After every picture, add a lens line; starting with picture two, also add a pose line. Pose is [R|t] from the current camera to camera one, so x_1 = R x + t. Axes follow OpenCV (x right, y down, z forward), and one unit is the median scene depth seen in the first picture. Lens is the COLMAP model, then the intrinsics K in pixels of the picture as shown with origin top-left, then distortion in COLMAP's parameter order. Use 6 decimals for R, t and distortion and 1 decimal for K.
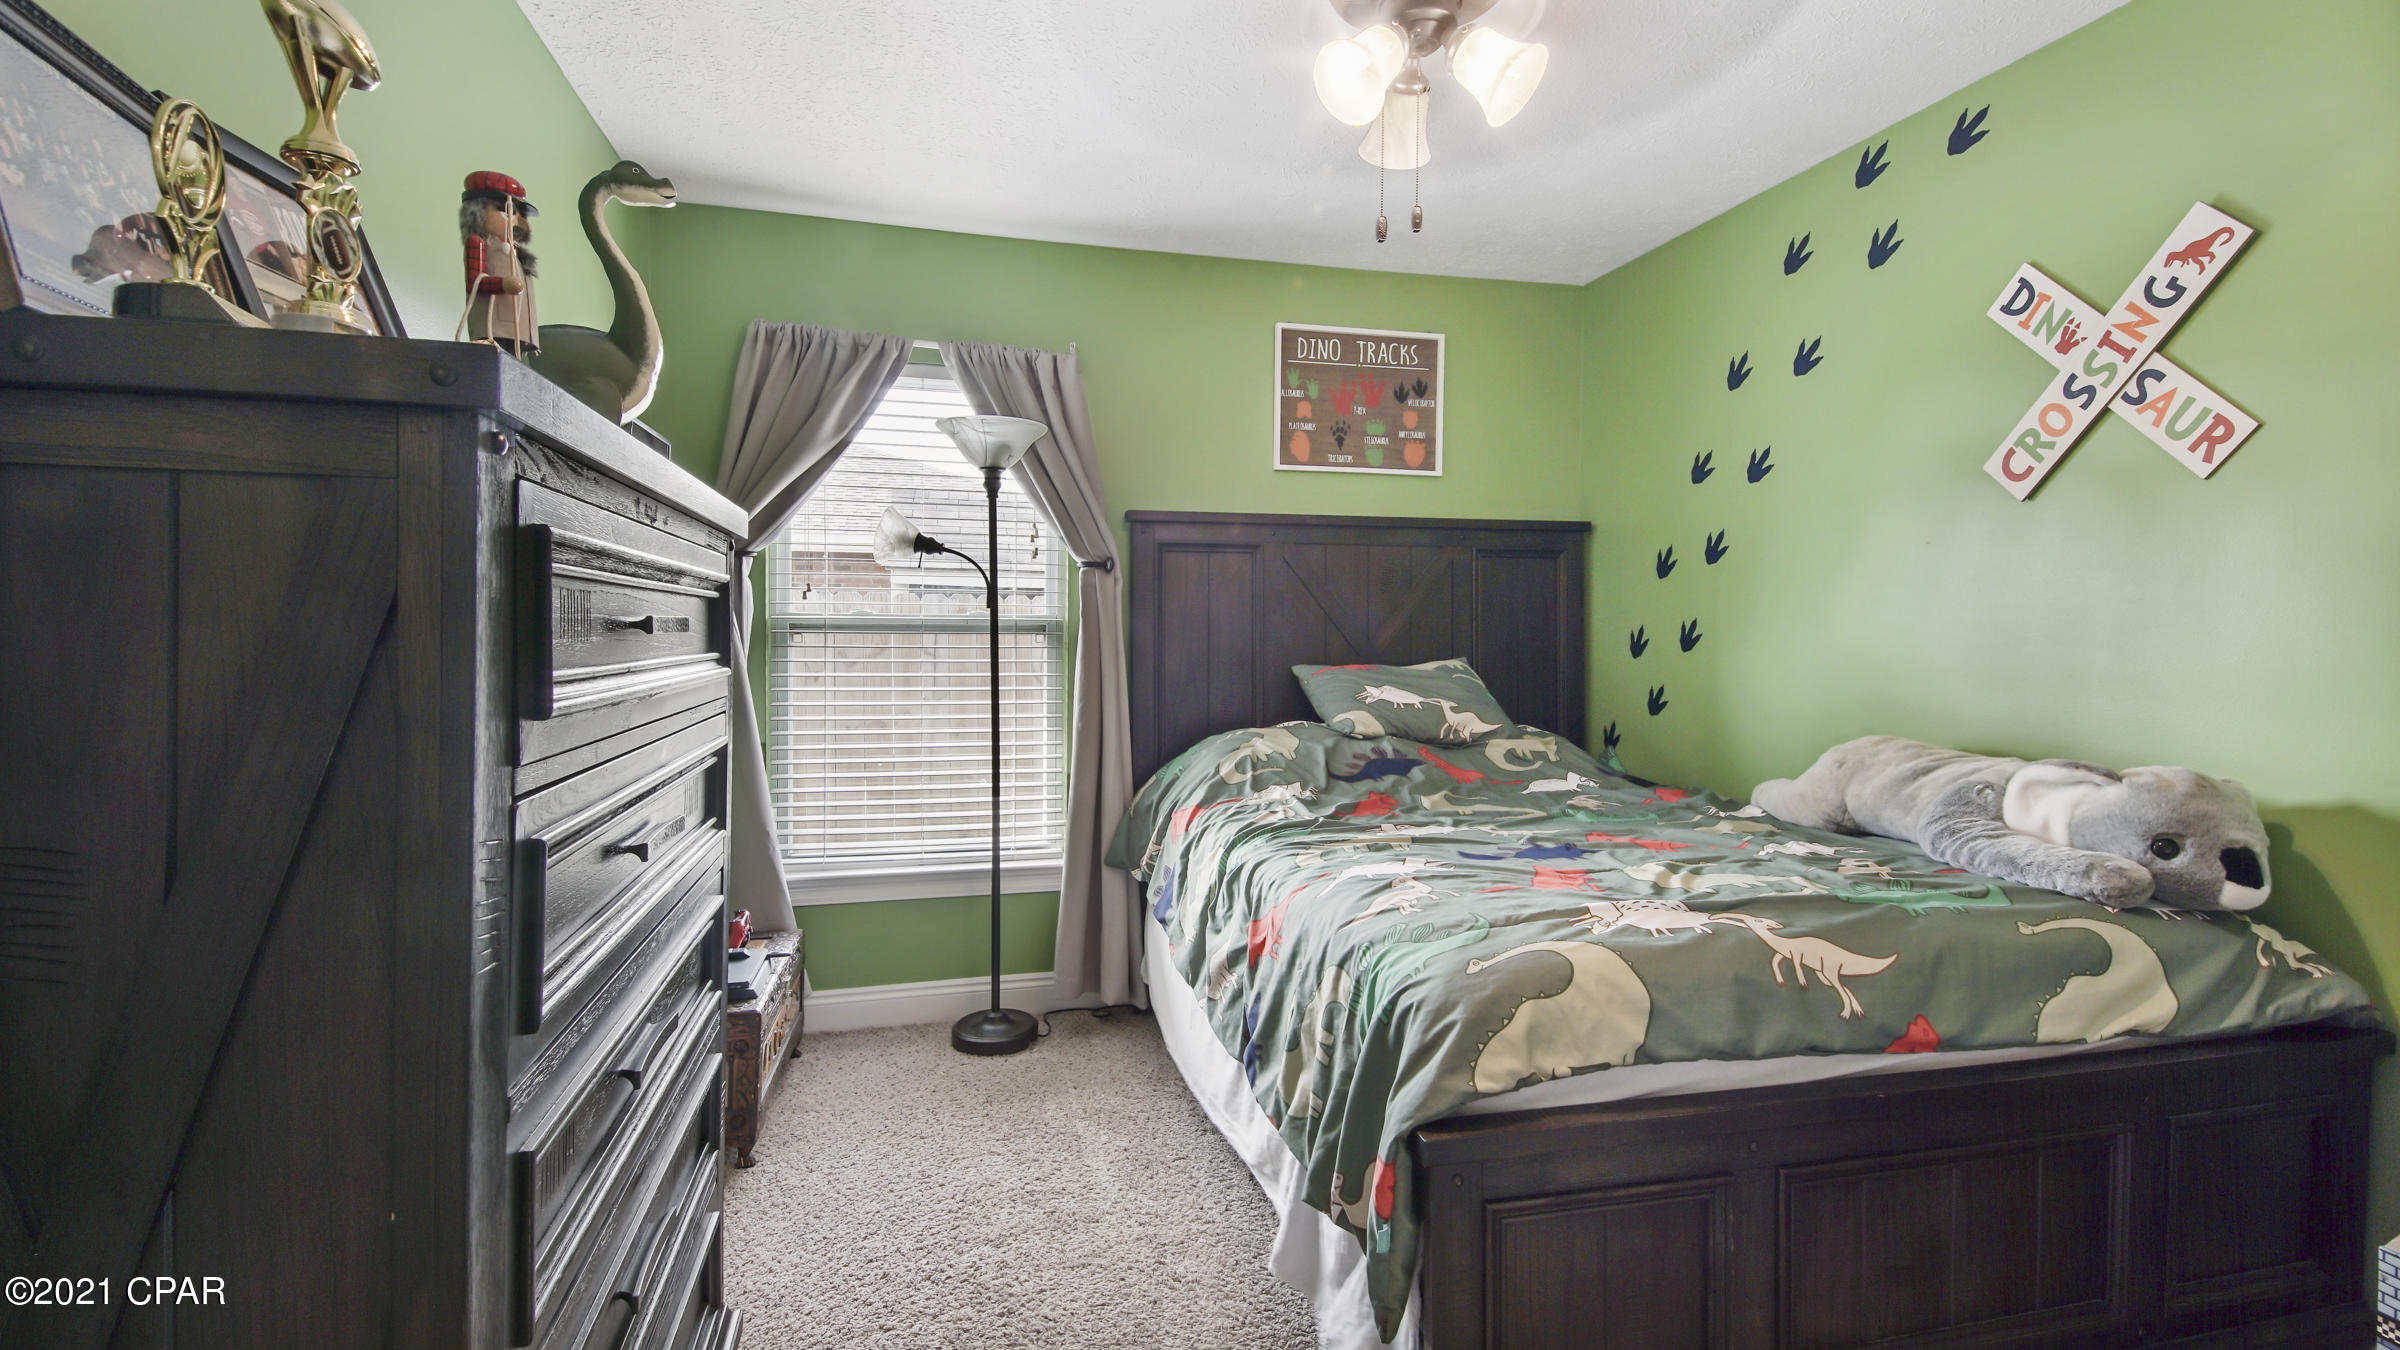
lens RADIAL K [[1066.0, 0, 1189.2], [0, 1066.0, 663.3], [0, 0, 1]] dist [0.038954, -0.022448]
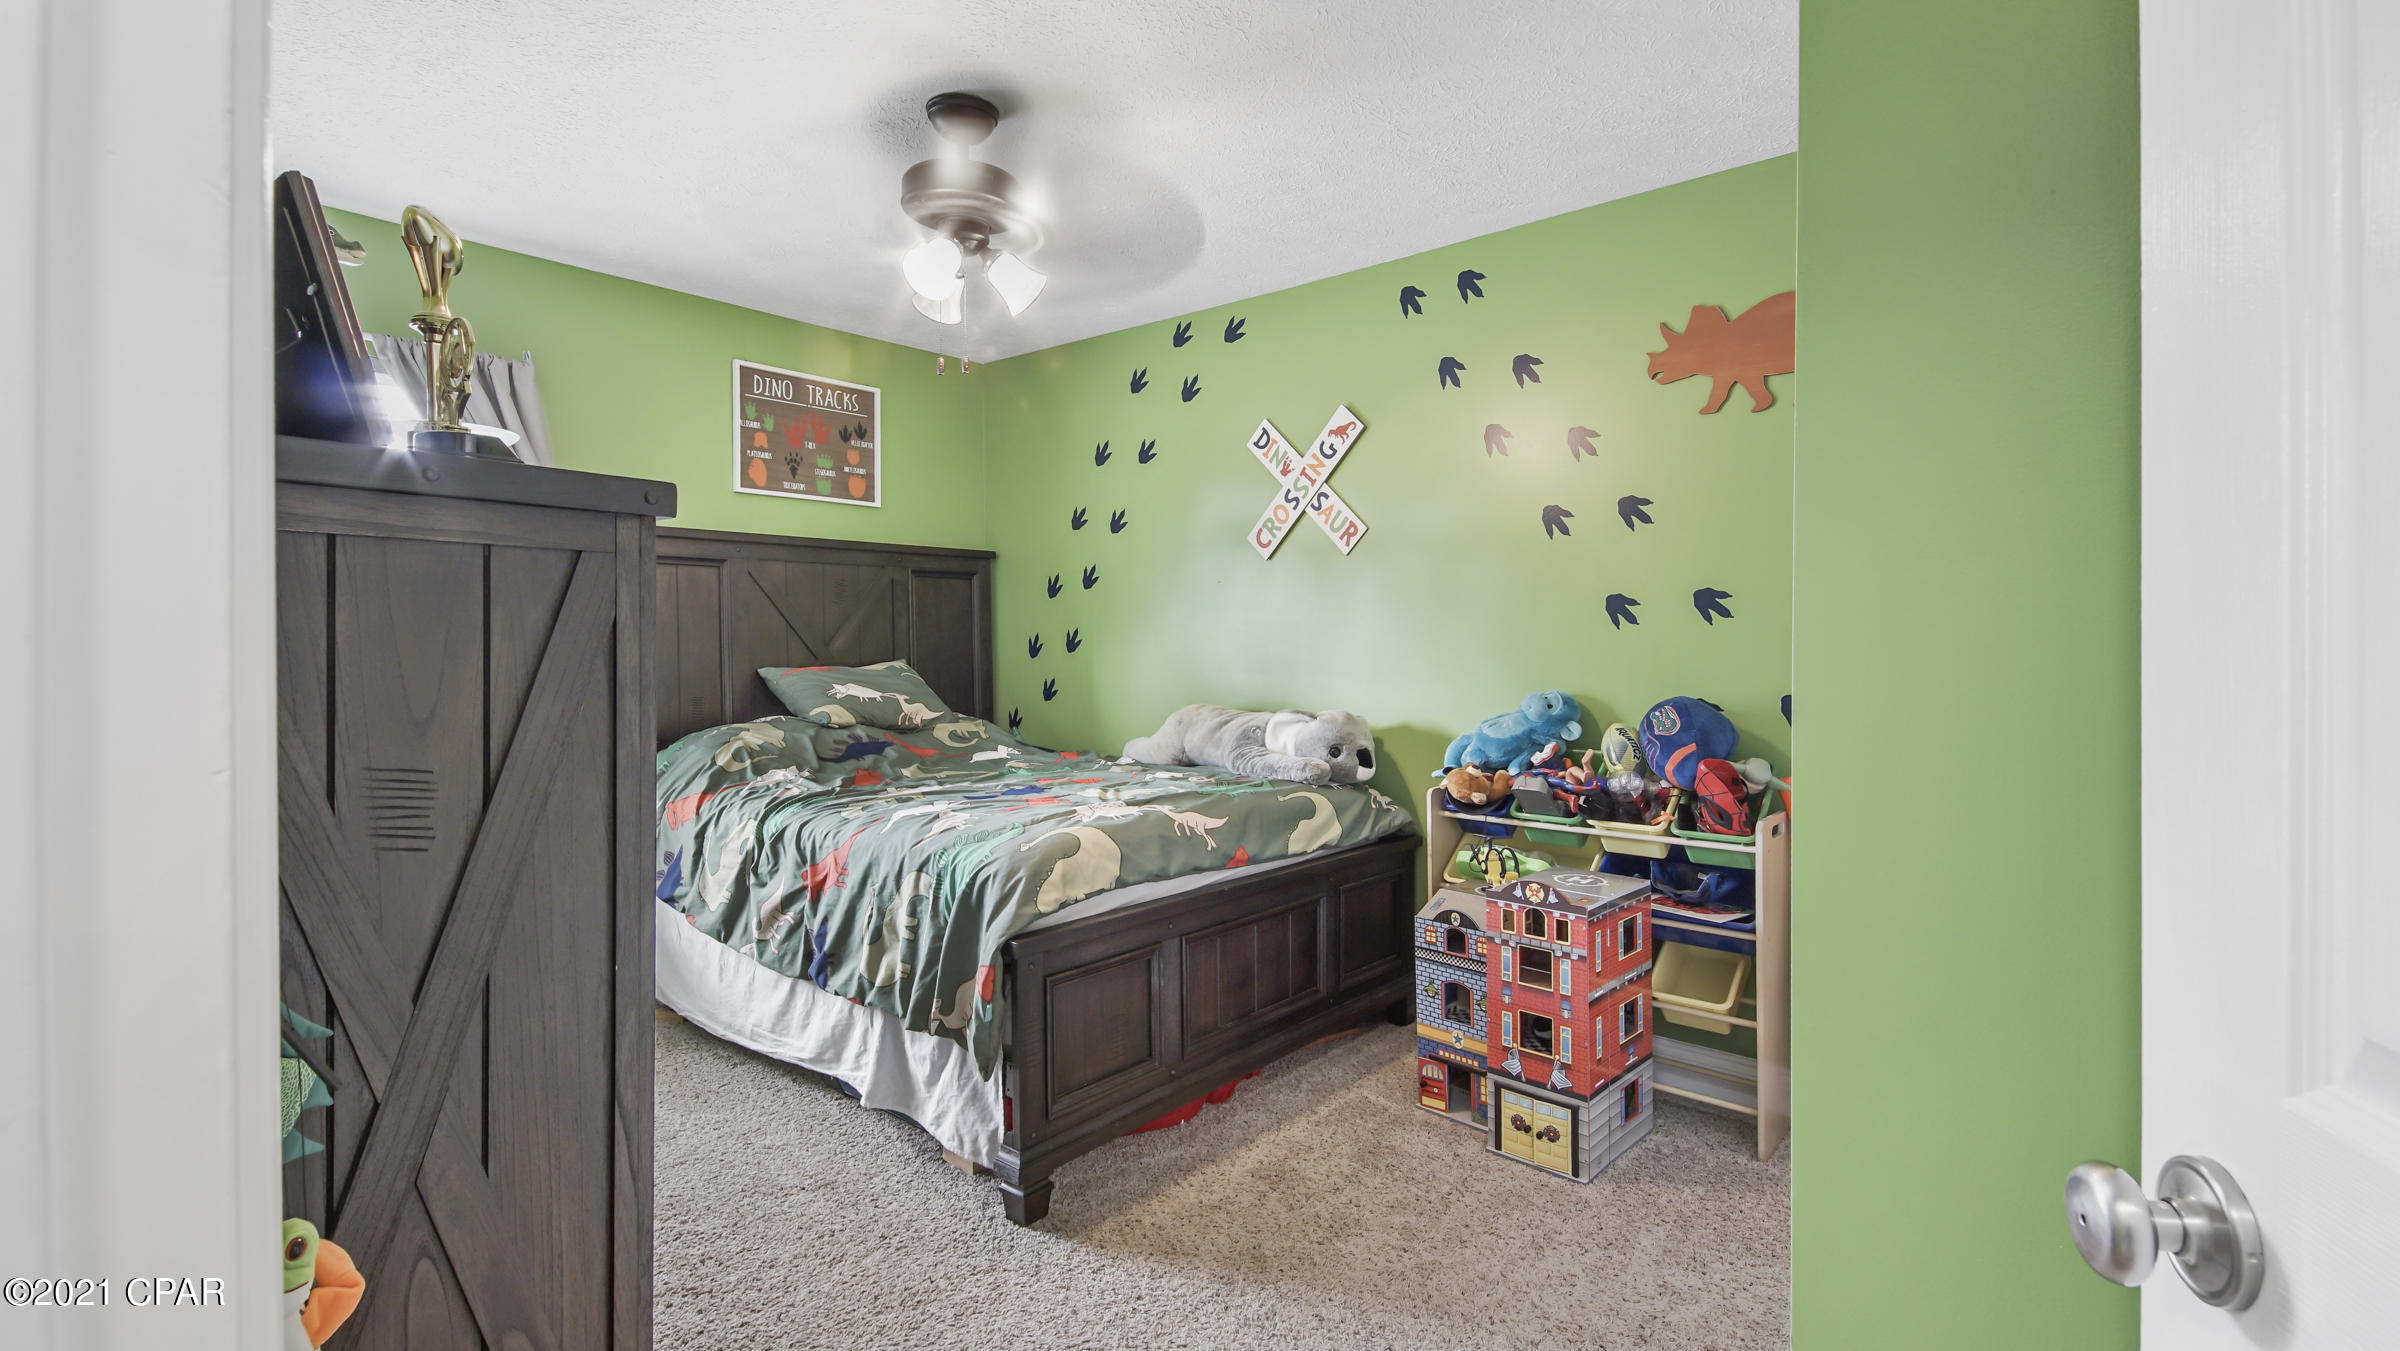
lens RADIAL K [[1066.0, 0, 1189.2], [0, 1066.0, 663.8], [0, 0, 1]] dist [0.038954, -0.022448]
pose [[0.819397, -0.014945, 0.573031, -0.300455], [0.017845, 0.999841, 0.000559, 0.008229], [-0.572948, 0.009767, 0.819533, -0.307827]]
